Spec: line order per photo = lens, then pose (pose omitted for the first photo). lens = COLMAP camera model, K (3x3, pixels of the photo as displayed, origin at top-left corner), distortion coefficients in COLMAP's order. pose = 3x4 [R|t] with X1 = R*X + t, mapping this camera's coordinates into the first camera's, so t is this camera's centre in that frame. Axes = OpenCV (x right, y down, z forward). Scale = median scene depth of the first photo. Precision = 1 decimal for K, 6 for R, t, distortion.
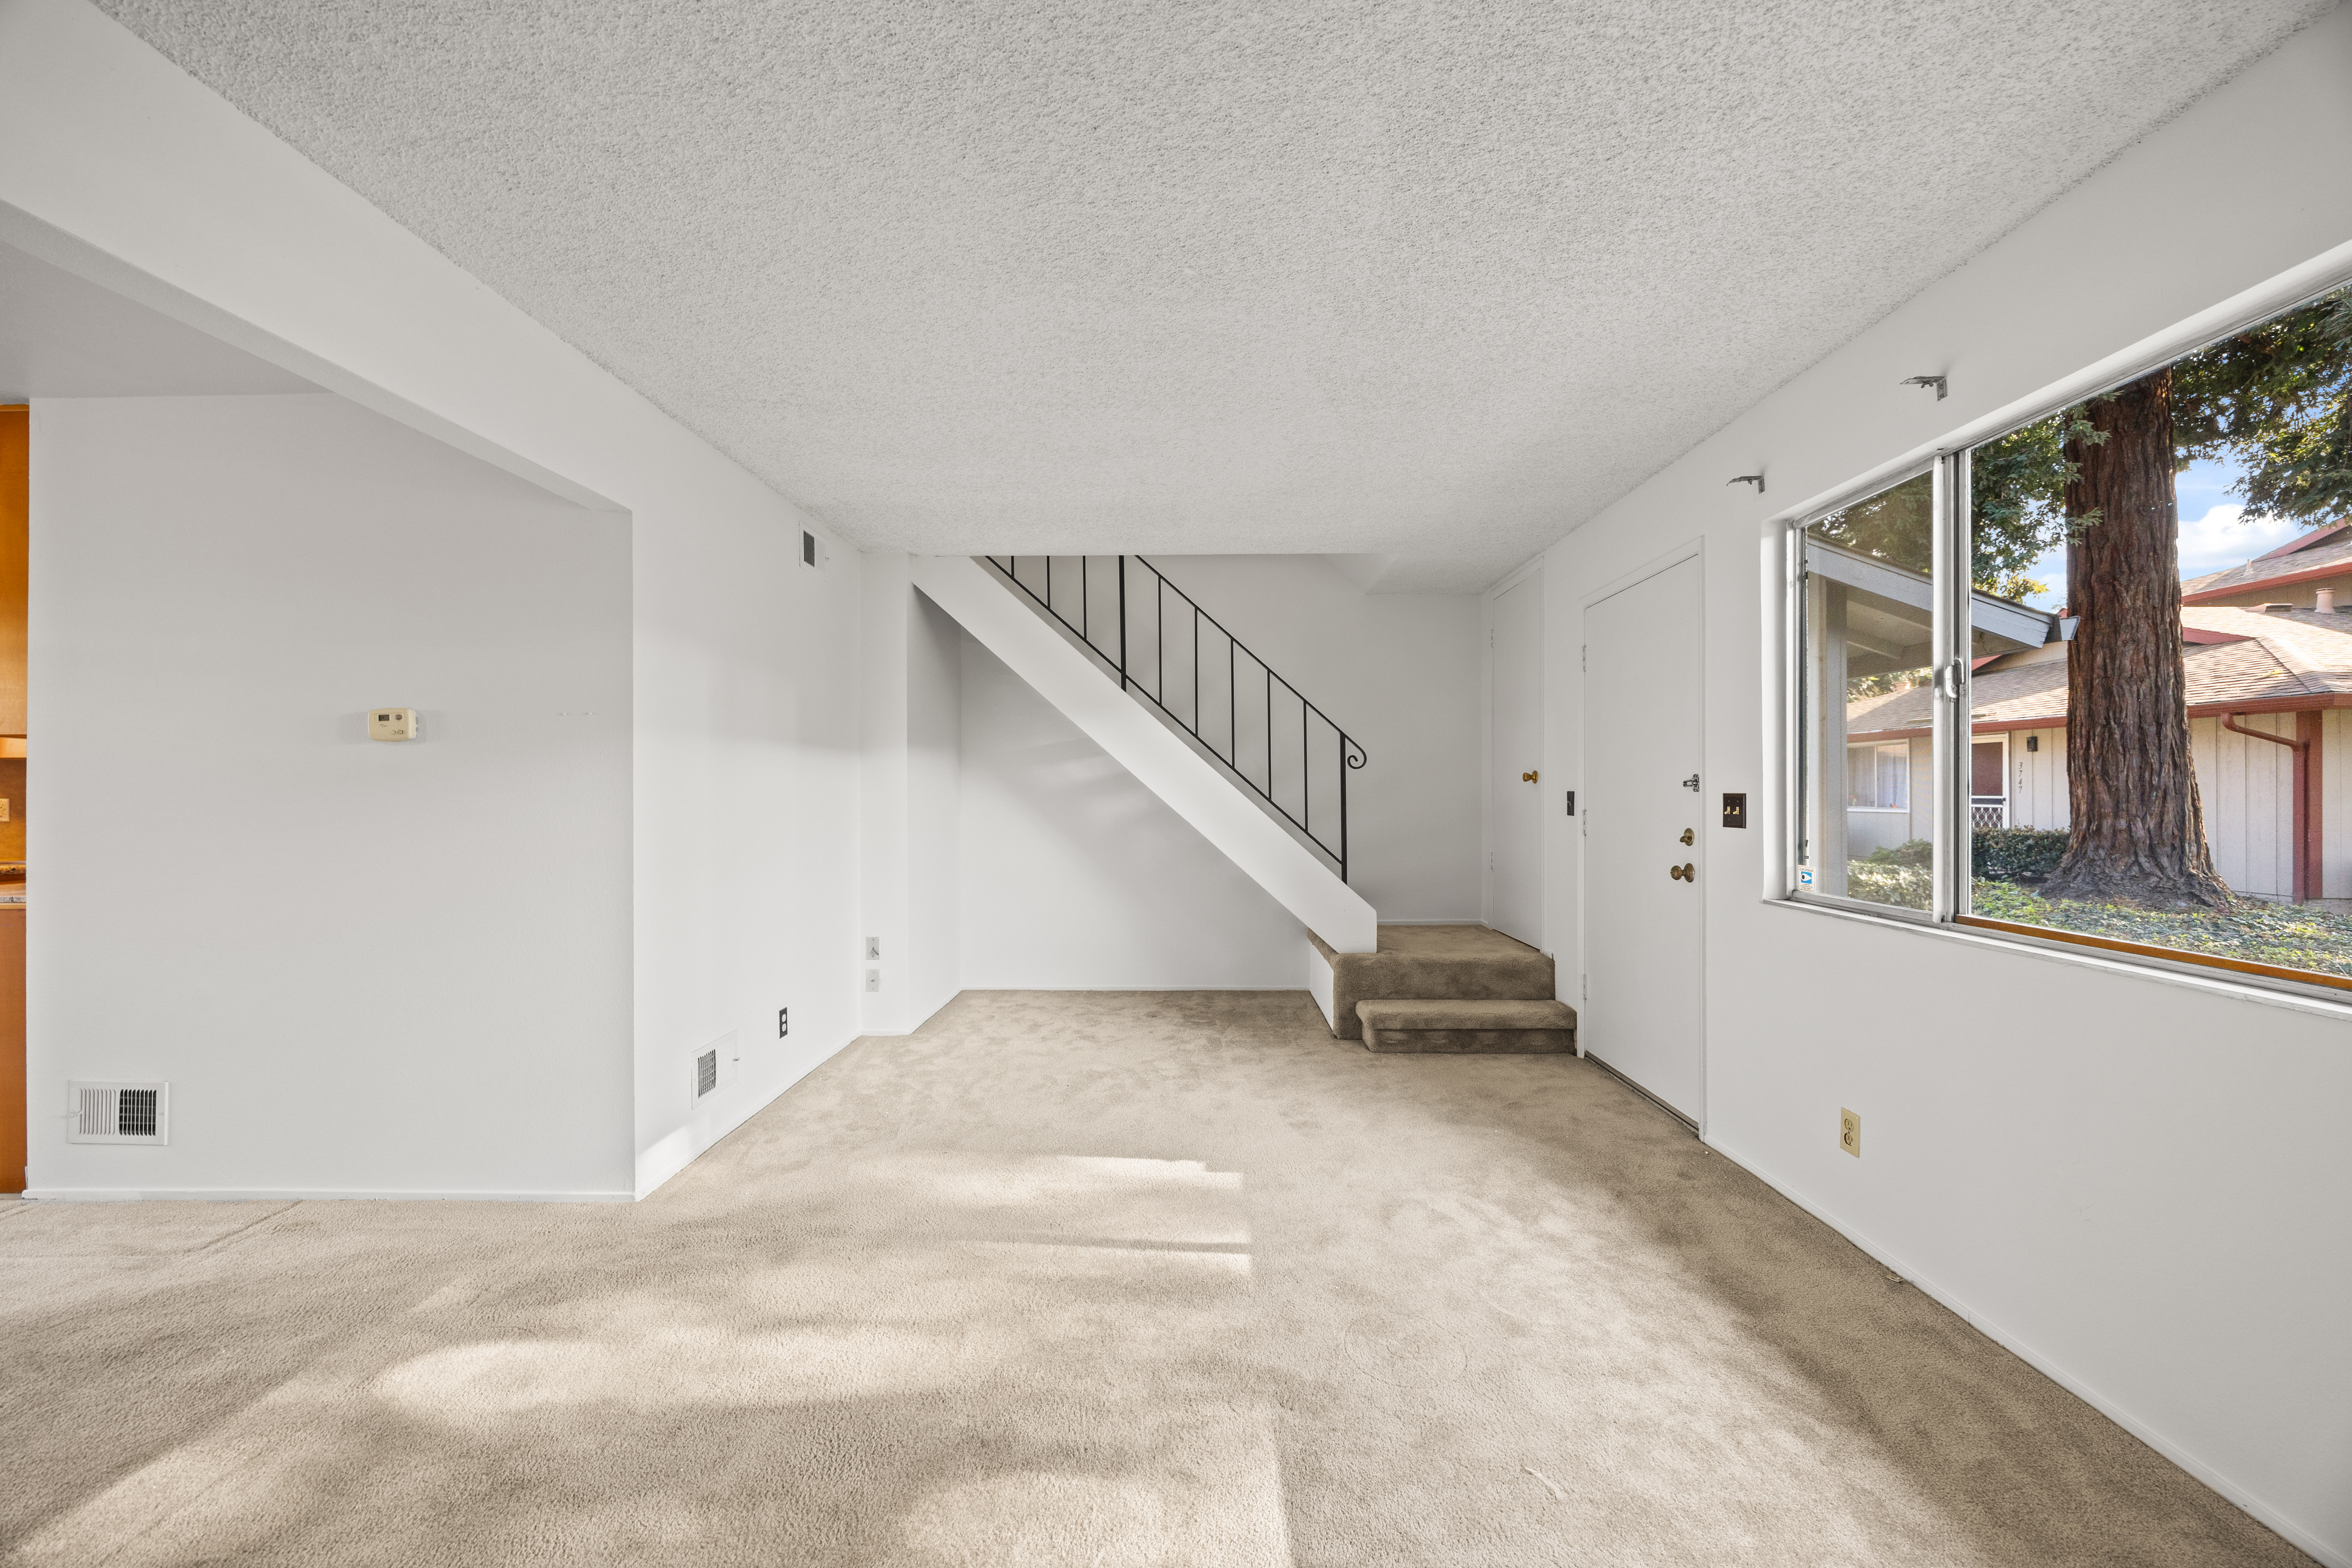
lens RADIAL K [[895.6, 0, 1176.9], [0, 895.6, 790.6], [0, 0, 1]] dist [-0.002375, 0.000166]
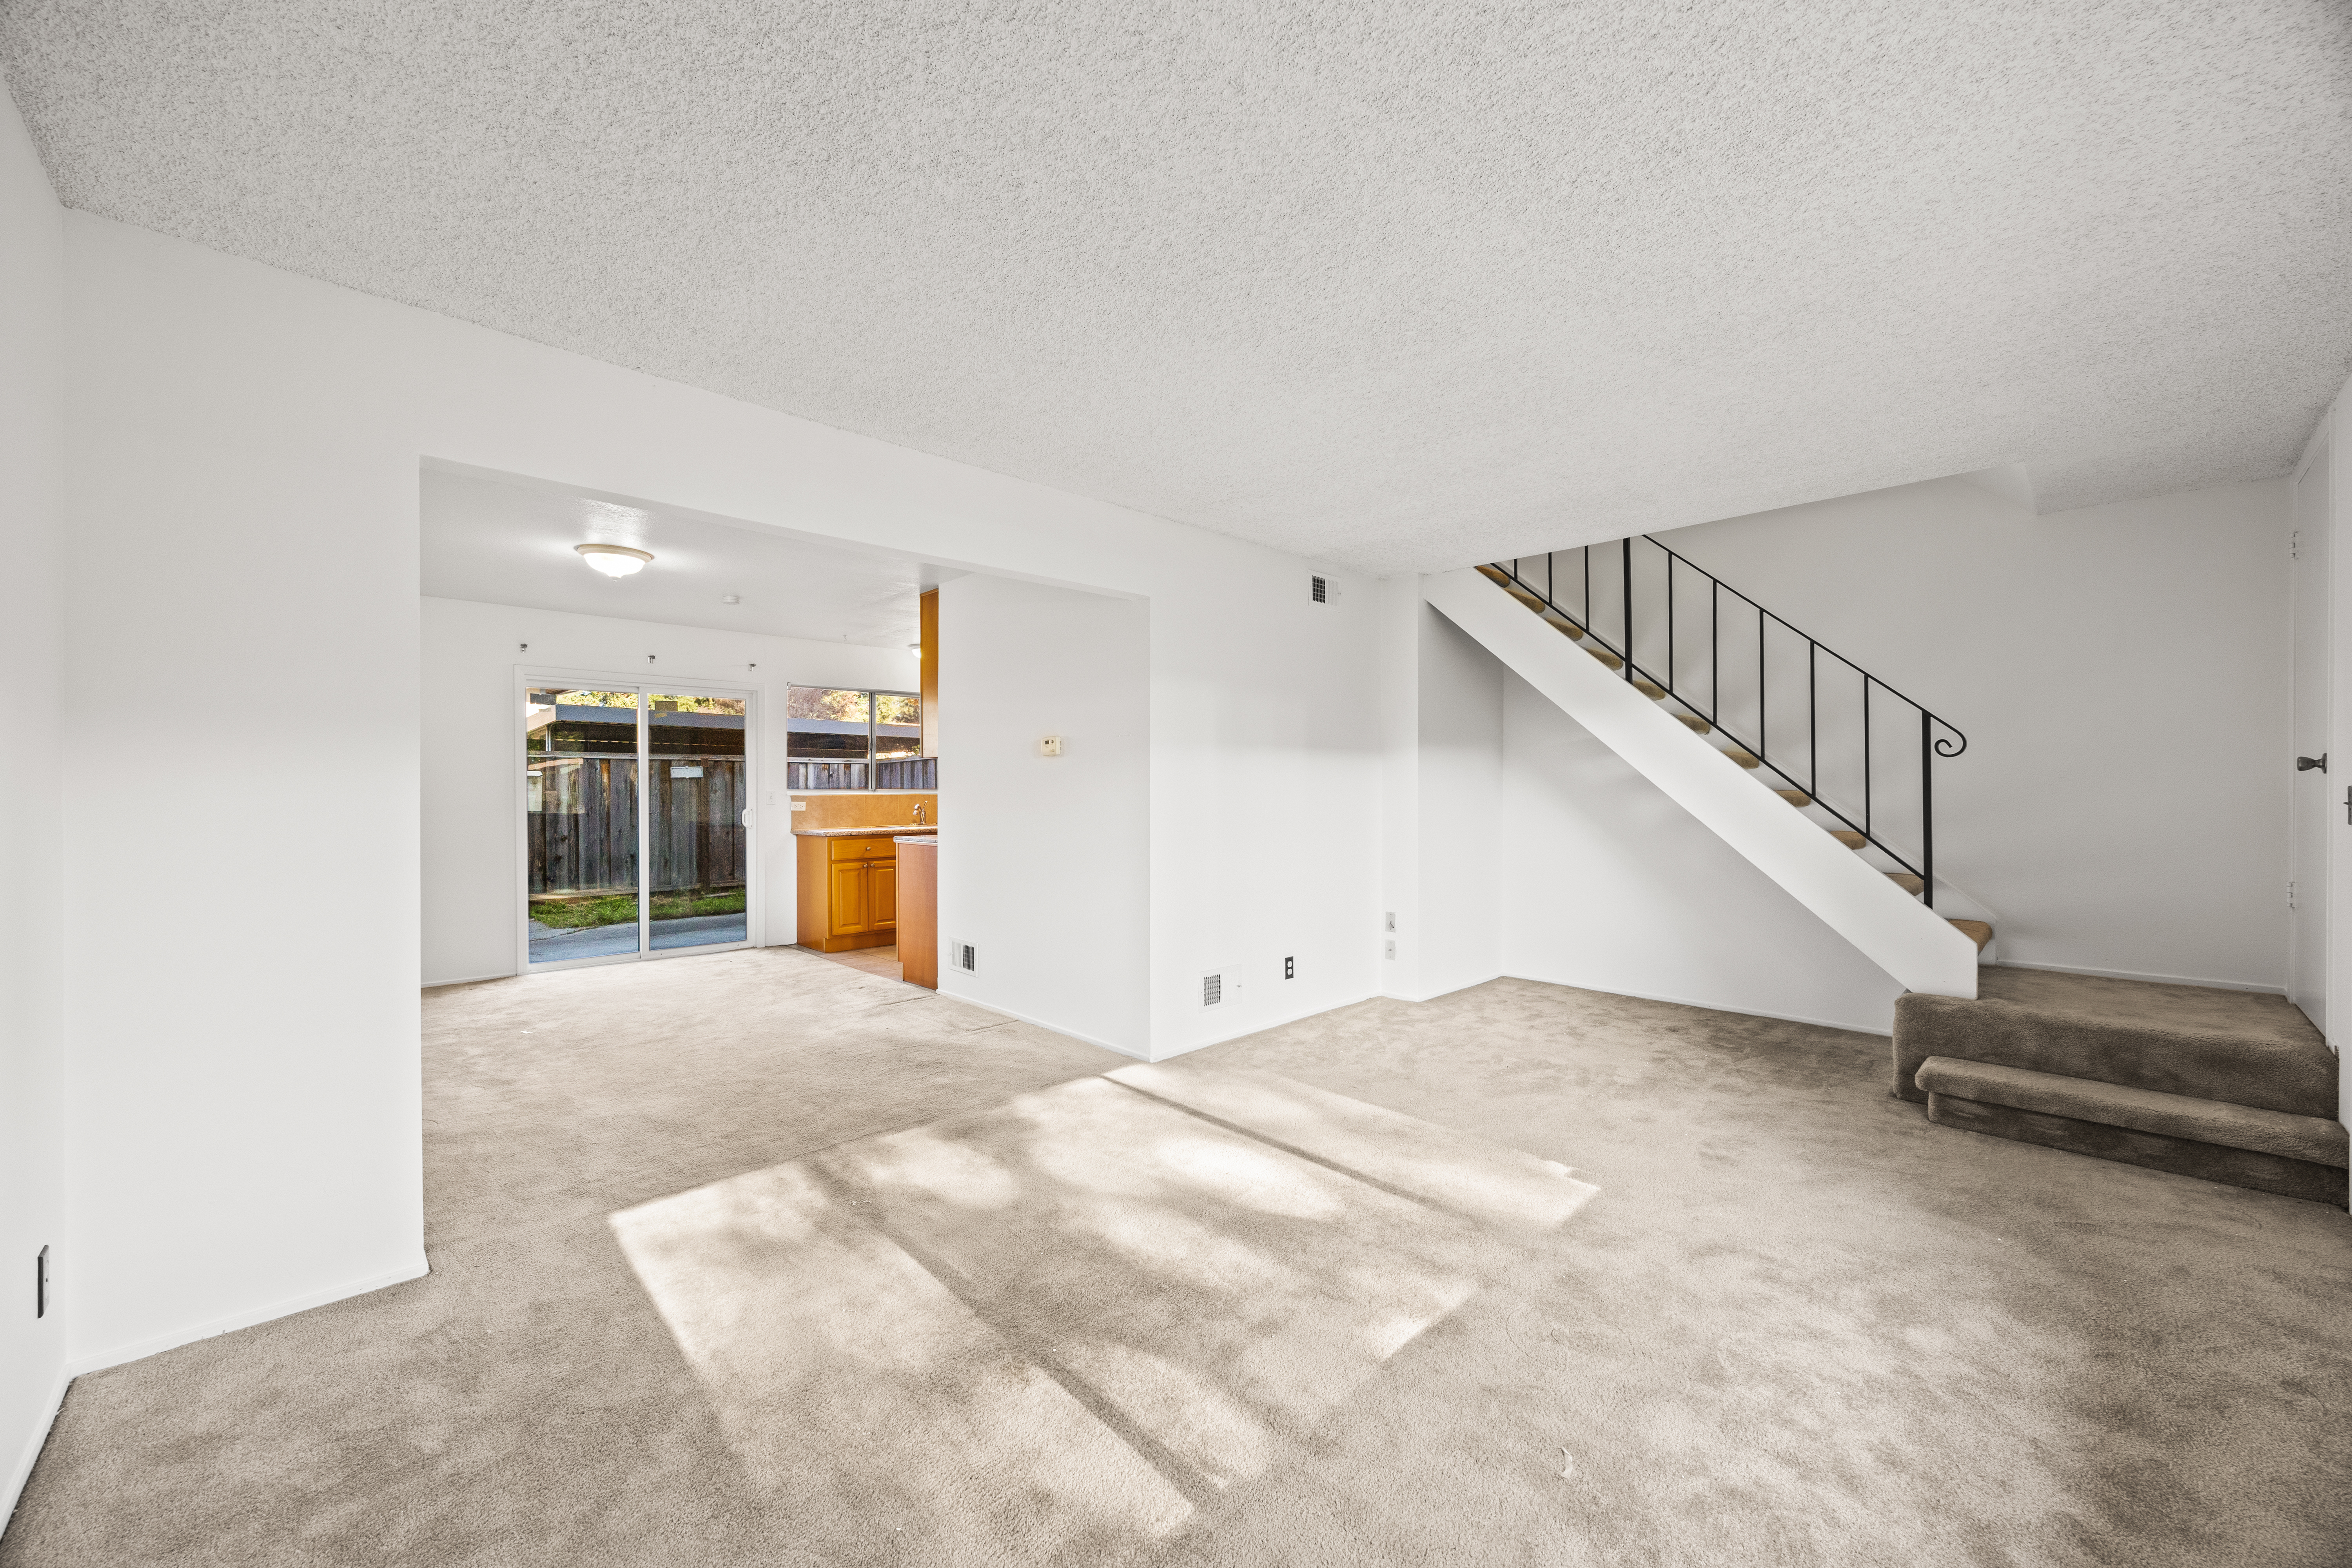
lens RADIAL K [[895.6, 0, 1176.9], [0, 895.6, 790.6], [0, 0, 1]] dist [-0.002375, 0.000166]
pose [[0.706586, 0.003688, -0.707618, 0.334601], [0.000075, 0.999986, 0.005287, 0.000376], [0.707627, -0.003789, 0.706576, -0.012587]]
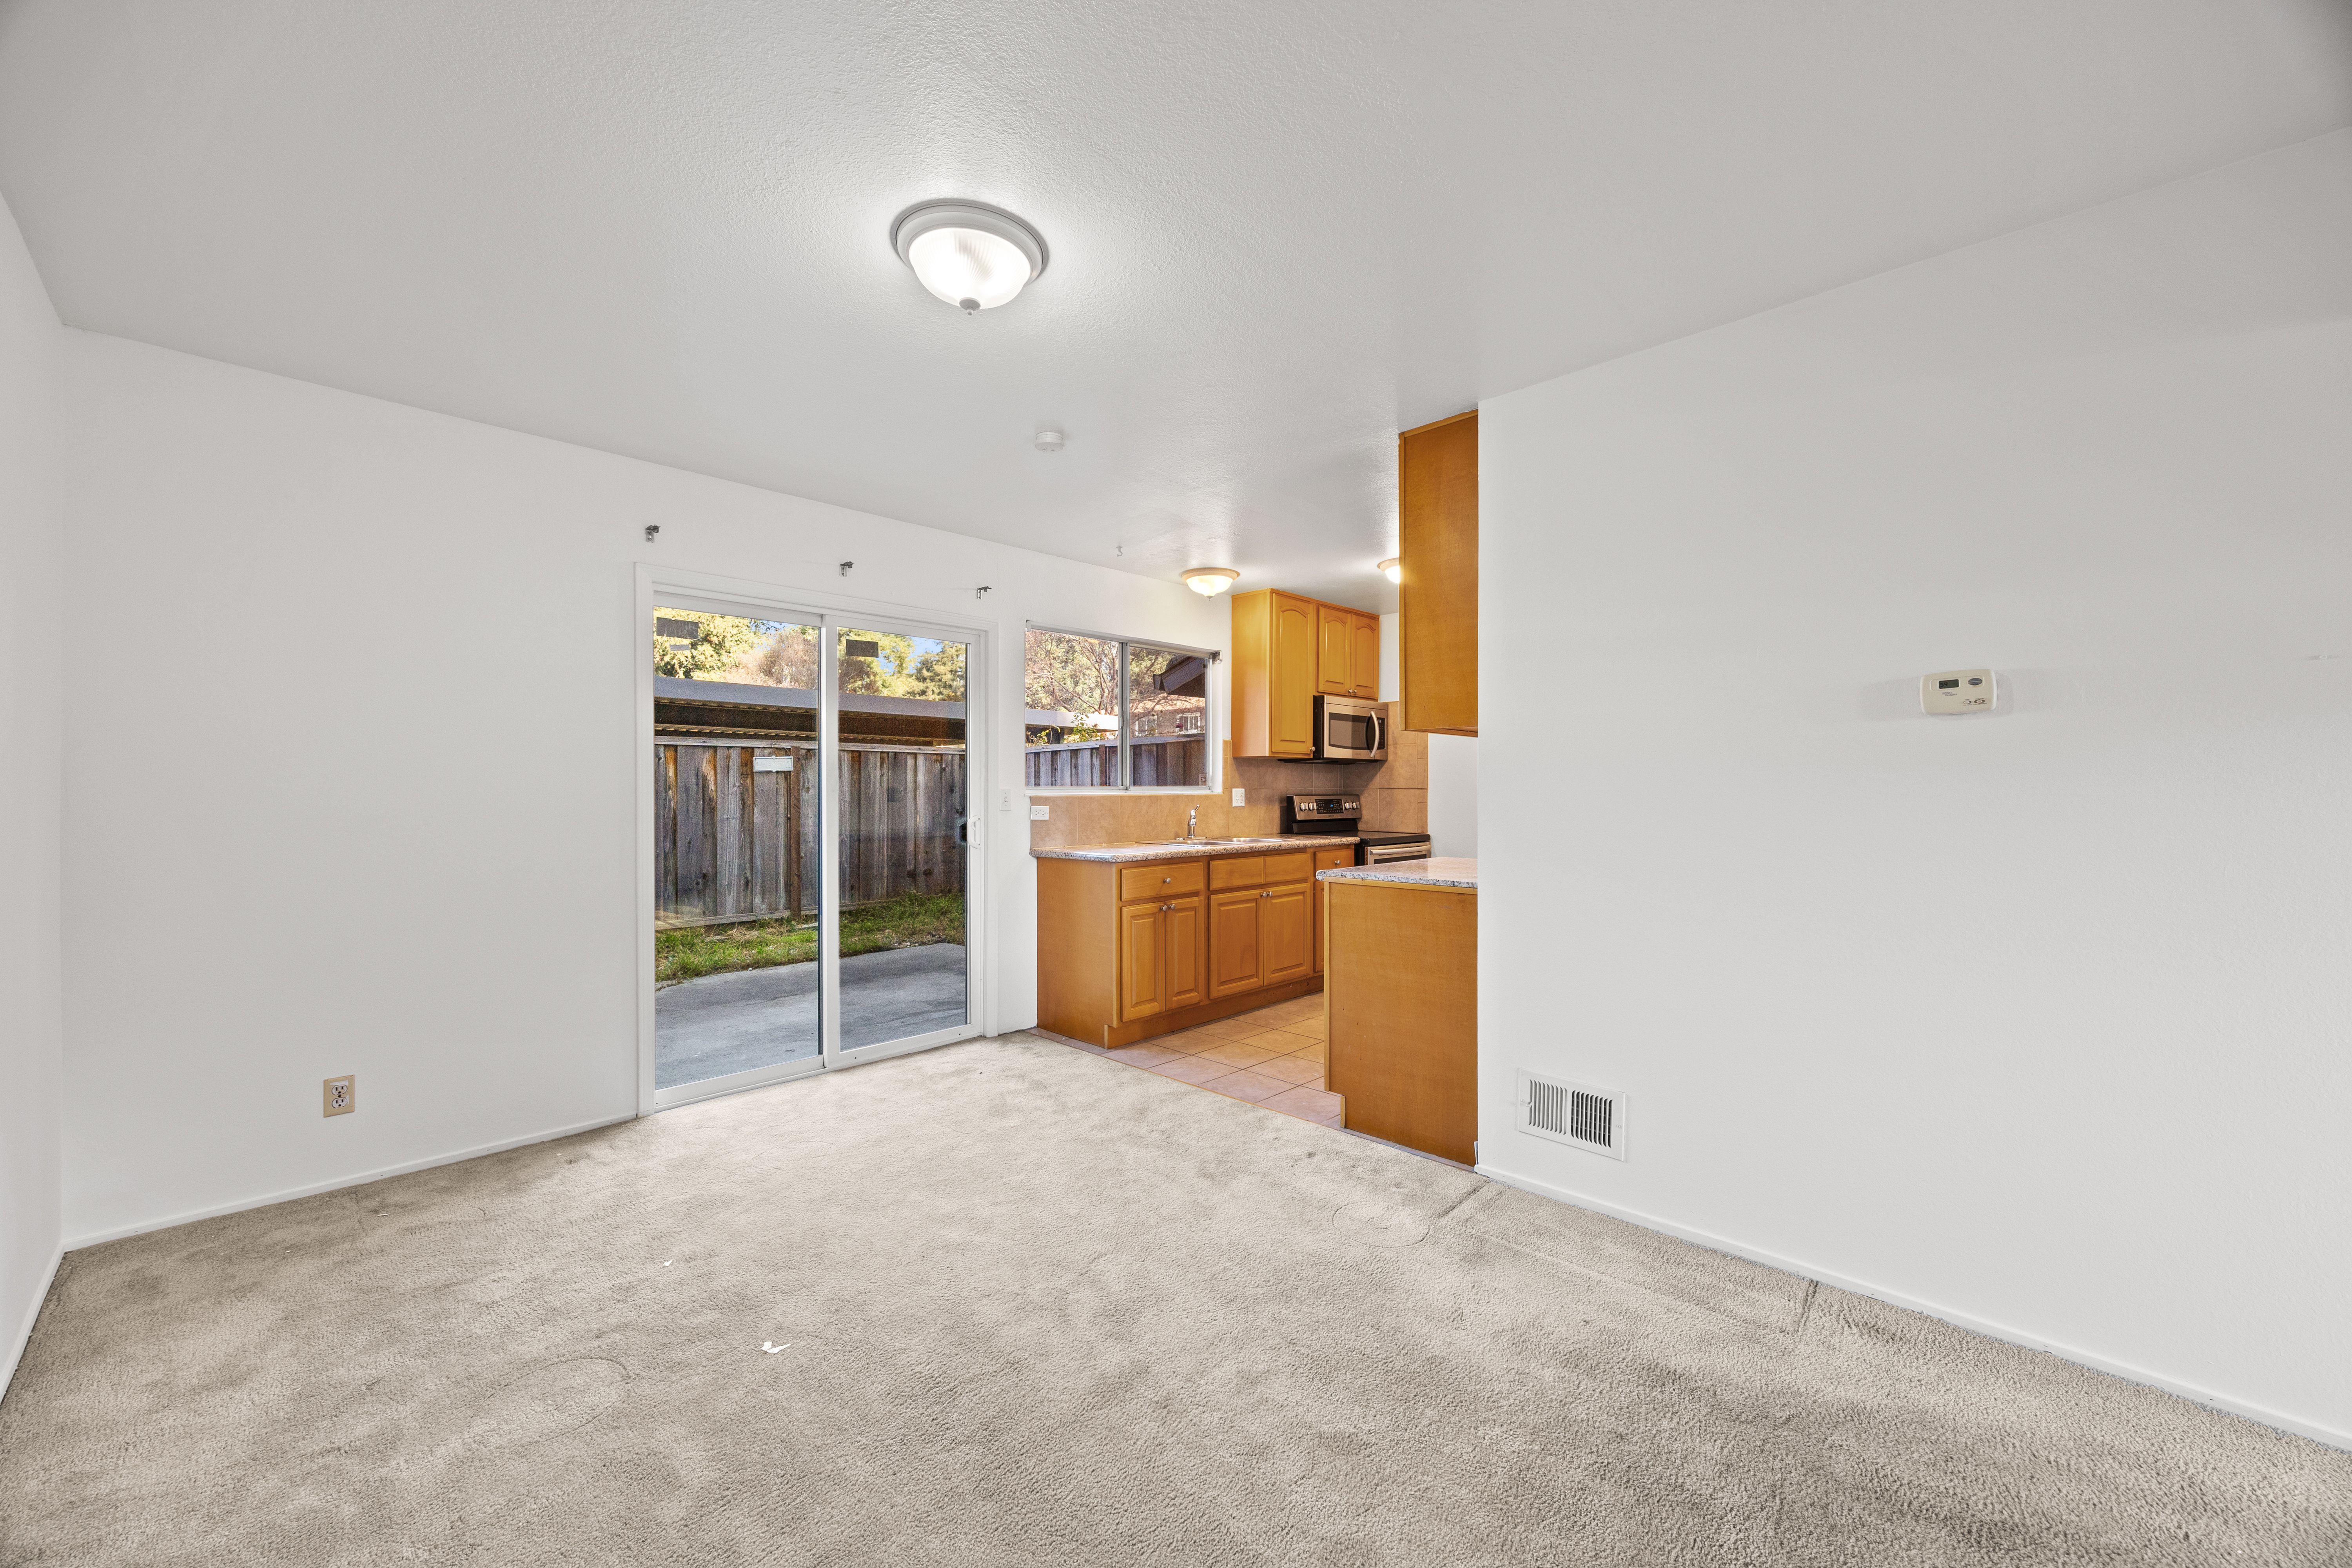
lens RADIAL K [[895.6, 0, 1176.9], [0, 895.6, 790.6], [0, 0, 1]] dist [-0.002375, 0.000166]
pose [[0.725390, 0.006932, -0.688303, -0.589751], [-0.002819, 0.999971, 0.007100, 0.003489], [0.688332, -0.003209, 0.725388, 0.002833]]
